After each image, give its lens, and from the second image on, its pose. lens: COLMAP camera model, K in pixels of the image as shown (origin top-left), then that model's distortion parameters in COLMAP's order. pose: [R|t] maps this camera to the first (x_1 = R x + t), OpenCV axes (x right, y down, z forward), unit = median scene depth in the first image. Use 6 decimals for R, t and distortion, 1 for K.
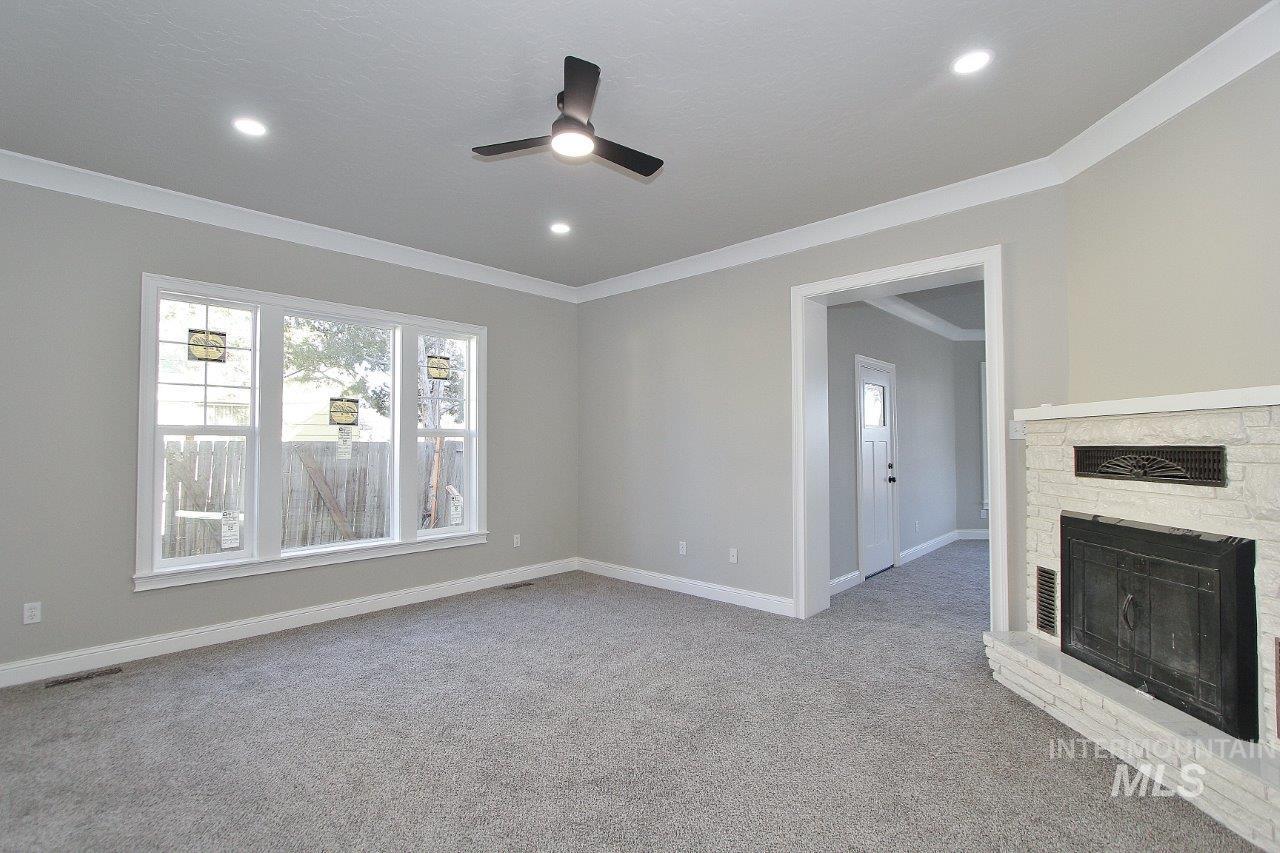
lens RADIAL K [[584.1, 0, 635.2], [0, 584.1, 429.1], [0, 0, 1]] dist [-0.016469, 0.002365]
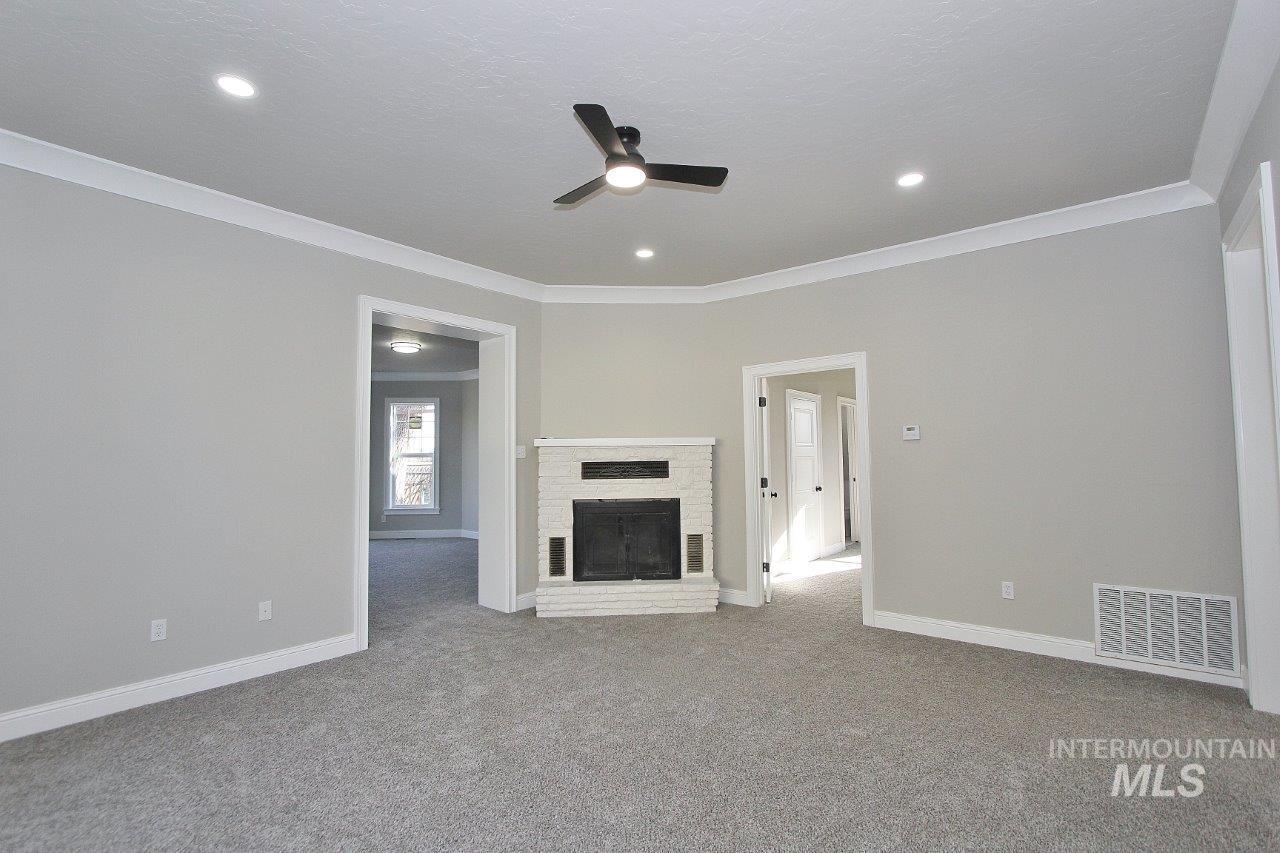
lens RADIAL K [[584.1, 0, 635.0], [0, 584.1, 429.4], [0, 0, 1]] dist [-0.016469, 0.002365]
pose [[-0.061086, 0.052202, 0.996767, -1.017784], [-0.016105, 0.998450, -0.053277, 0.022116], [-0.998003, -0.019308, -0.060150, 0.928196]]
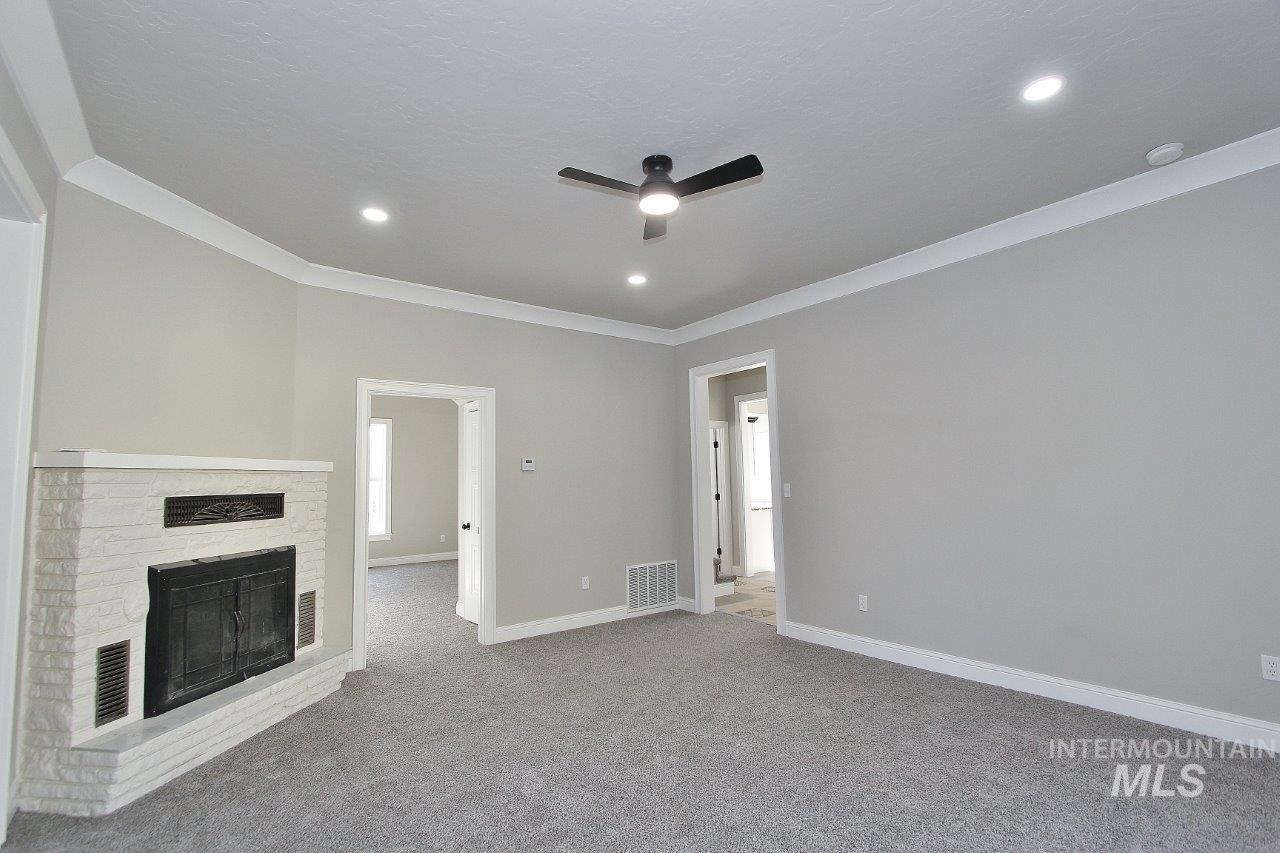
lens RADIAL K [[584.1, 0, 635.1], [0, 584.1, 426.3], [0, 0, 1]] dist [-0.016469, 0.002365]
pose [[-0.984184, 0.040108, 0.172547, -0.210151], [0.019282, 0.992499, -0.120721, 0.043475], [-0.176094, -0.115485, -0.977576, 1.808962]]
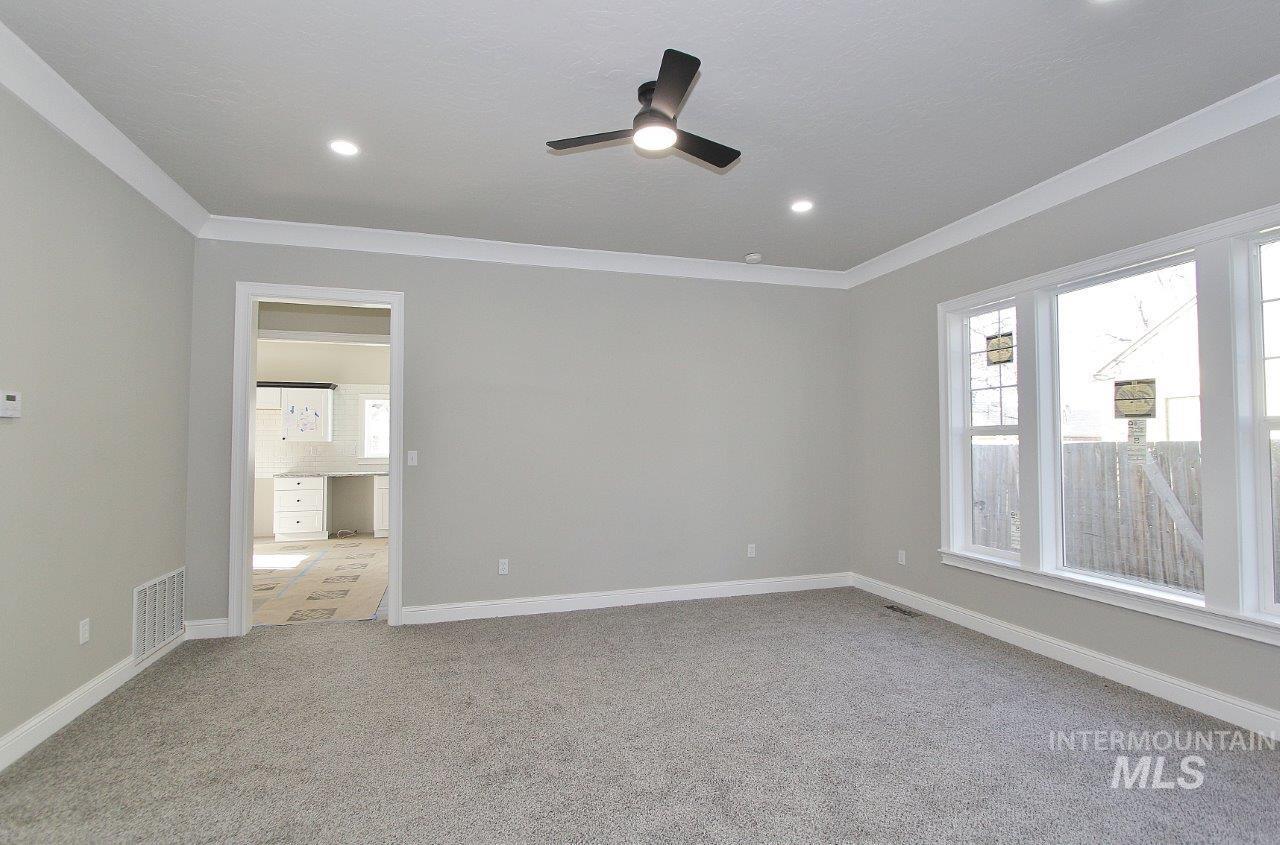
lens RADIAL K [[590.7, 0, 636.5], [0, 590.7, 427.6], [0, 0, 1]] dist [-0.014464, 0.001882]
pose [[-0.500782, -0.017798, -0.865390, 0.668826], [0.026734, 0.998994, -0.036016, 0.023772], [0.865160, -0.041172, -0.499802, 1.289924]]
